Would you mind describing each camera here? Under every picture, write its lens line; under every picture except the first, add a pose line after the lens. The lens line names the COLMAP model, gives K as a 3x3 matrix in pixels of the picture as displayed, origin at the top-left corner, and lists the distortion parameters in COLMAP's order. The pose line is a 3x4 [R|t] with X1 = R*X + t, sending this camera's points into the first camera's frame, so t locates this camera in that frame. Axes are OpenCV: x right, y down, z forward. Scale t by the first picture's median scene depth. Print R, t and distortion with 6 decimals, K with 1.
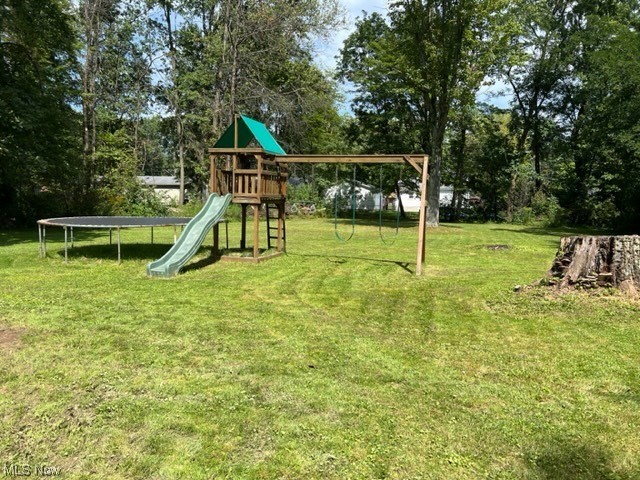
lens RADIAL K [[481.4, 0, 319.6], [0, 481.4, 241.8], [0, 0, 1]] dist [0.021778, -0.019545]
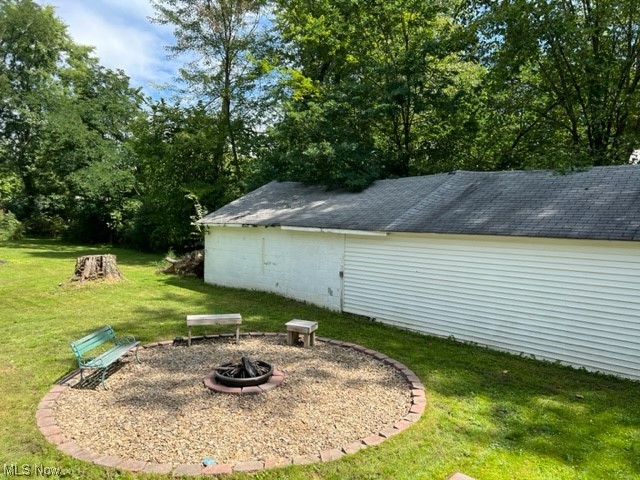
lens RADIAL K [[481.4, 0, 319.7], [0, 481.4, 240.9], [0, 0, 1]] dist [0.021778, -0.019545]
pose [[0.481839, -0.059532, 0.874235, -0.856832], [0.064250, 0.997404, 0.032508, -0.085448], [-0.873901, 0.040506, 0.484413, -0.969939]]
